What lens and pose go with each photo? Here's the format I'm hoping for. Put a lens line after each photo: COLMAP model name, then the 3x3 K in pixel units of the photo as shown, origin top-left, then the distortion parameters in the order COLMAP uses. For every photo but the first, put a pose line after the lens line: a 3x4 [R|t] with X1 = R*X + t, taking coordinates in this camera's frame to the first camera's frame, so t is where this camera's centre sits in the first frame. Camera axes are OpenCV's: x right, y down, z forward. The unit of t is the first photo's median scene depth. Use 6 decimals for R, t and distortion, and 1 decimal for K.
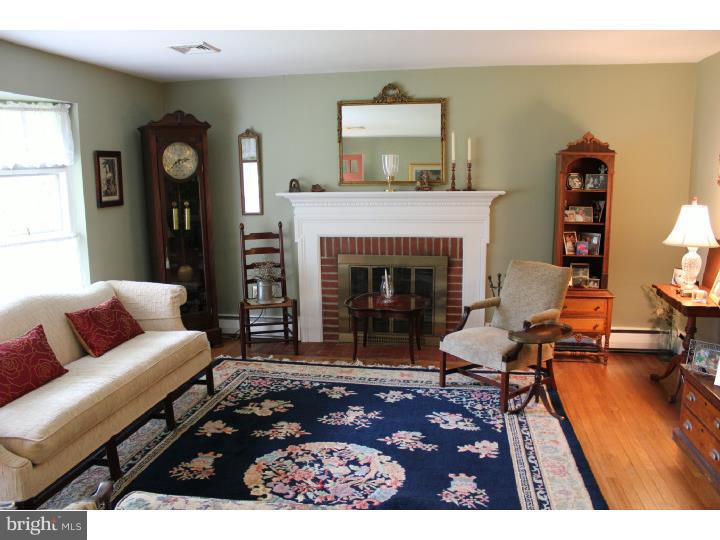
lens RADIAL K [[597.1, 0, 361.8], [0, 597.1, 271.7], [0, 0, 1]] dist [-0.148386, 0.104604]
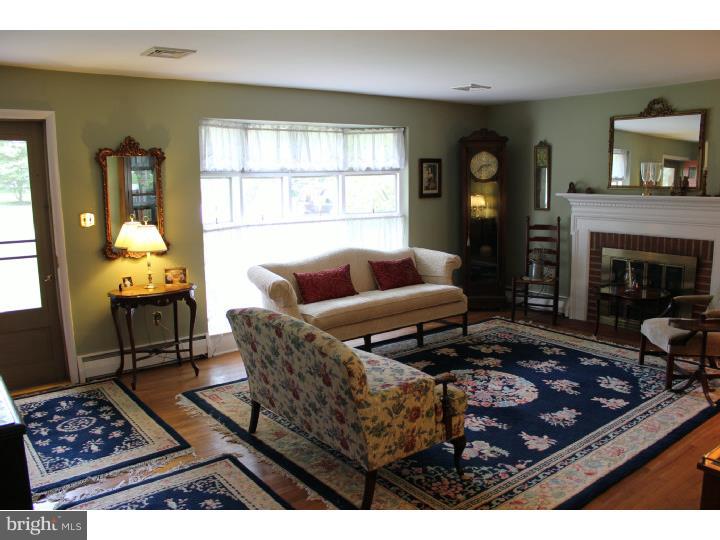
lens RADIAL K [[597.1, 0, 357.6], [0, 597.1, 272.2], [0, 0, 1]] dist [-0.148386, 0.104604]
pose [[0.740320, 0.110199, -0.663161, 0.443498], [-0.108932, 0.993101, 0.043419, 0.026472], [0.663370, 0.040095, 0.747217, -0.205797]]
